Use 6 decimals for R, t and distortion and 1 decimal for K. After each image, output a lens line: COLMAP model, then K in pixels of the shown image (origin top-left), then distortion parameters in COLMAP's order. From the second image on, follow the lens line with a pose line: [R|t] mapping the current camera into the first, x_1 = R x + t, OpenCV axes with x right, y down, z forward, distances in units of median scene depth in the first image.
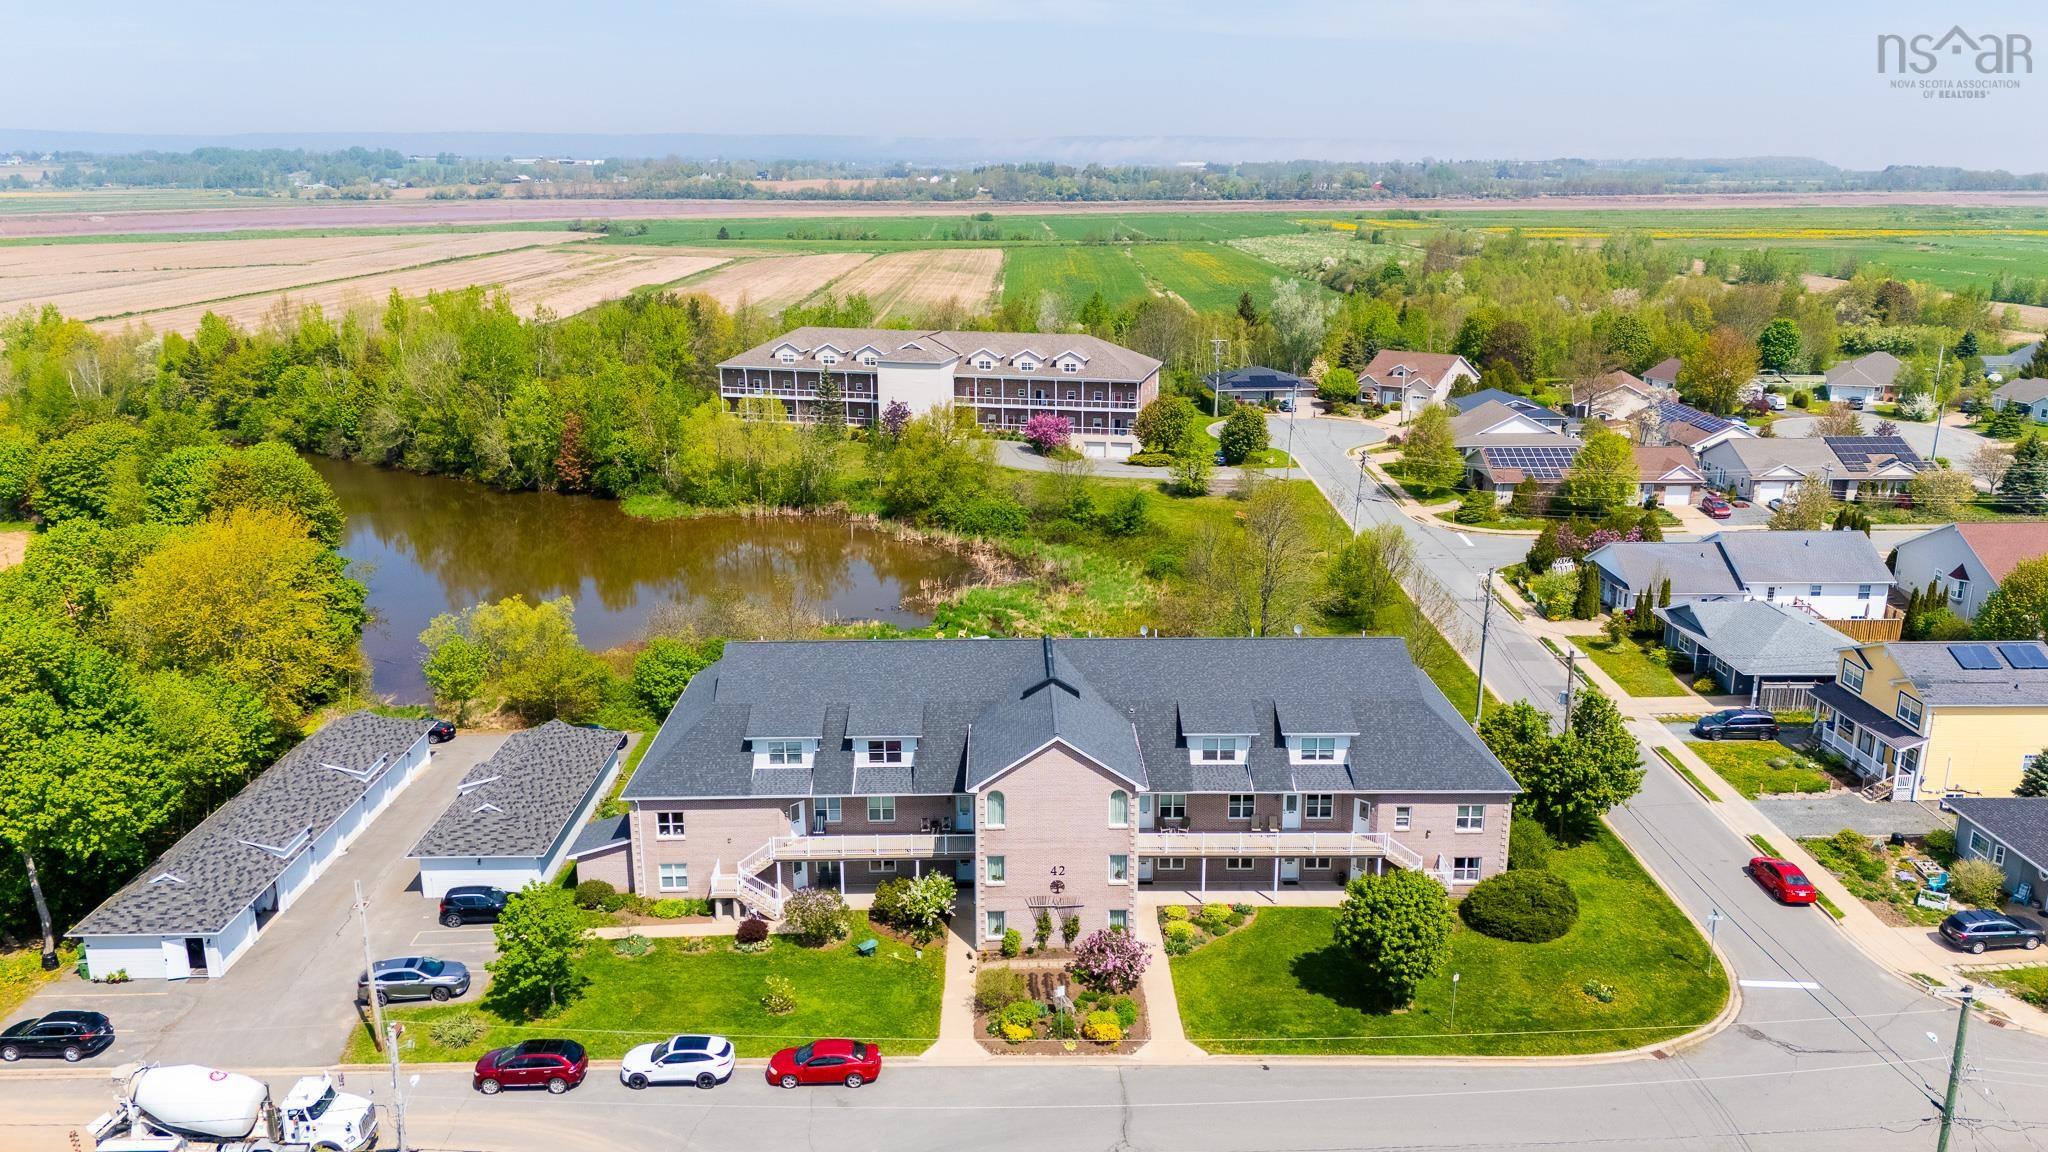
lens RADIAL K [[1523.2, 0, 1032.3], [0, 1523.2, 568.4], [0, 0, 1]] dist [0.064837, -0.061763]
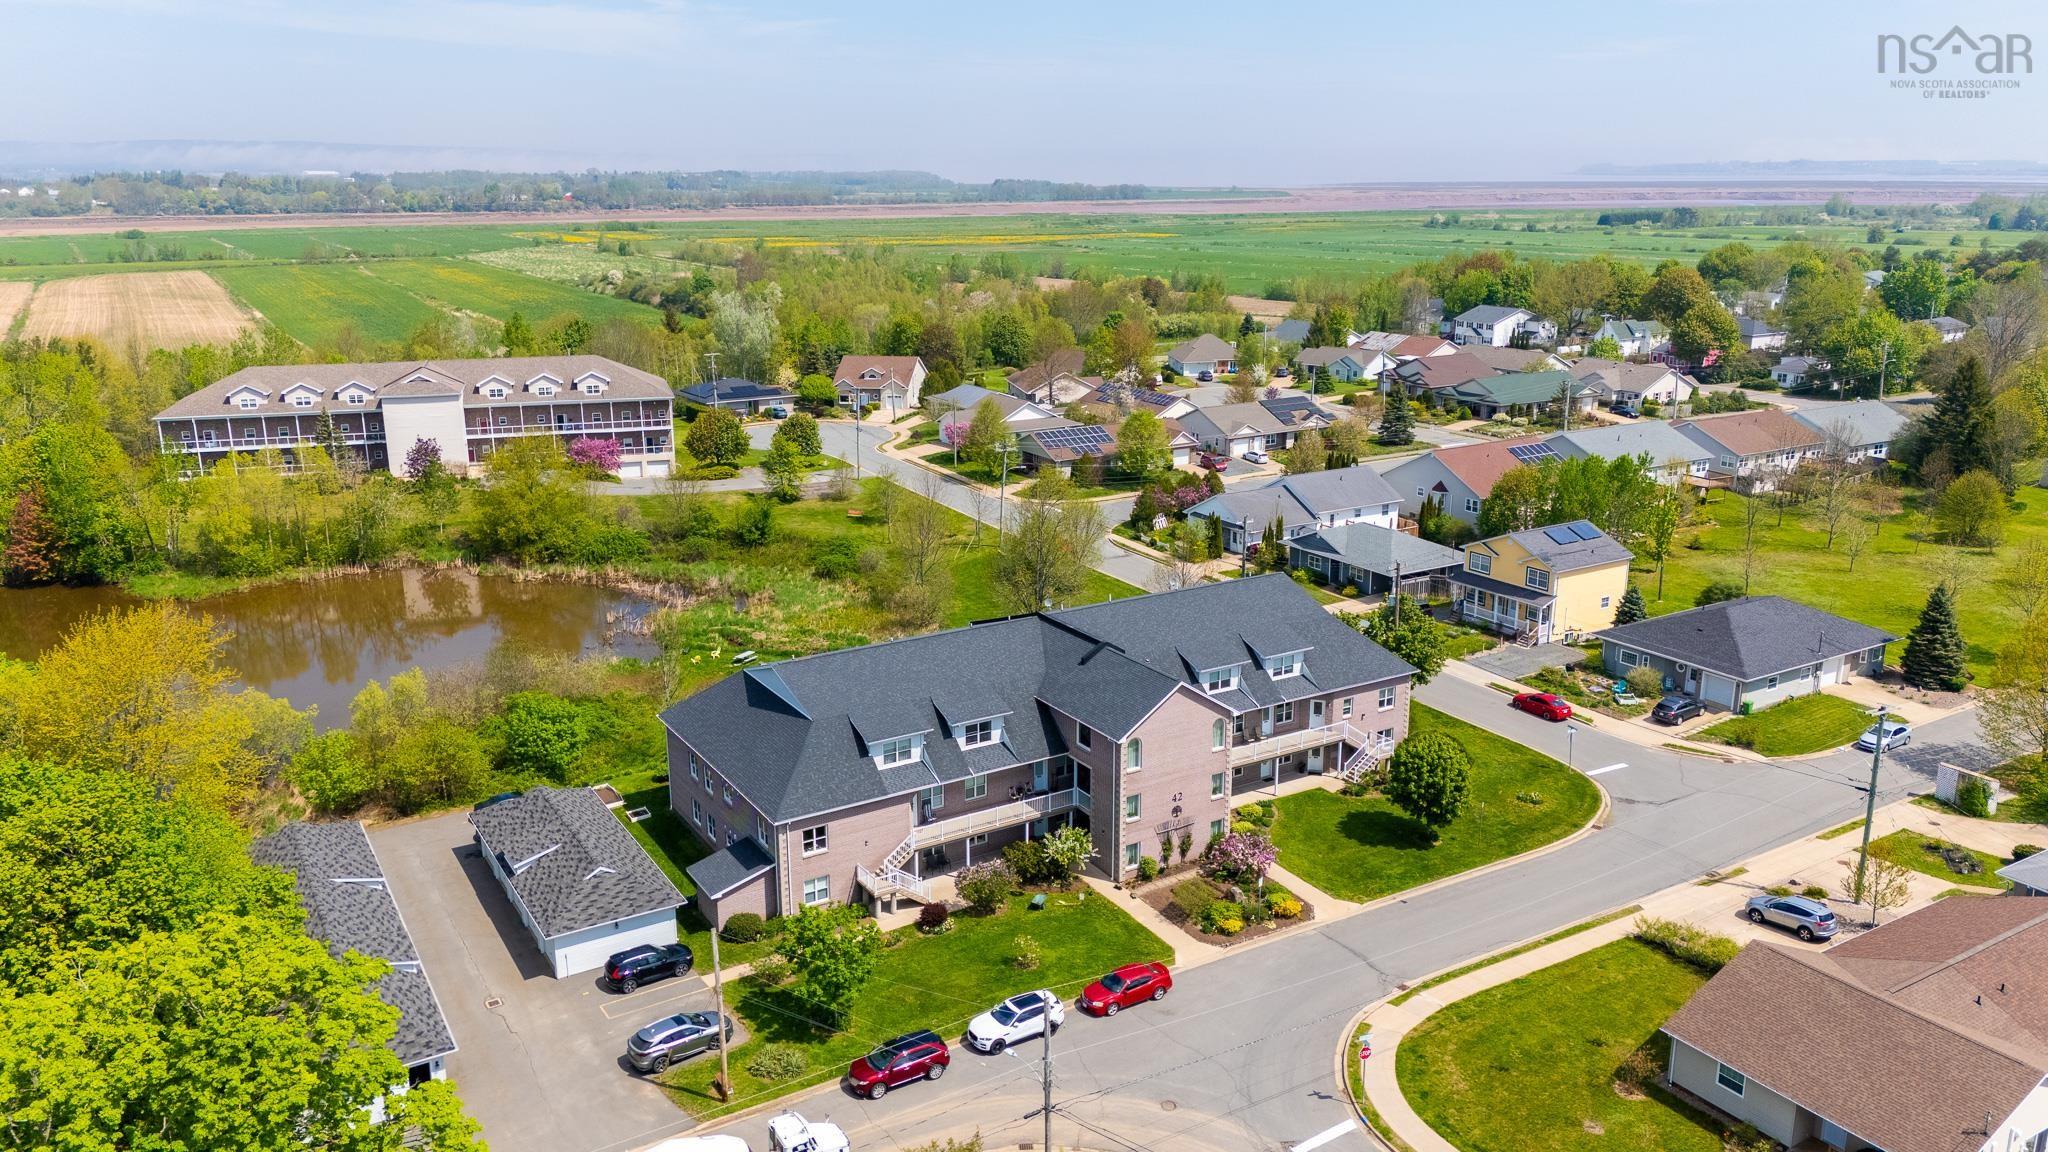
lens RADIAL K [[1523.2, 0, 1036.9], [0, 1523.2, 580.6], [0, 0, 1]] dist [0.064837, -0.061763]
pose [[0.856336, -0.135917, 0.498212, -0.382081], [0.135287, 0.990094, 0.037574, -0.014708], [-0.498383, 0.035226, 0.866241, 0.021978]]
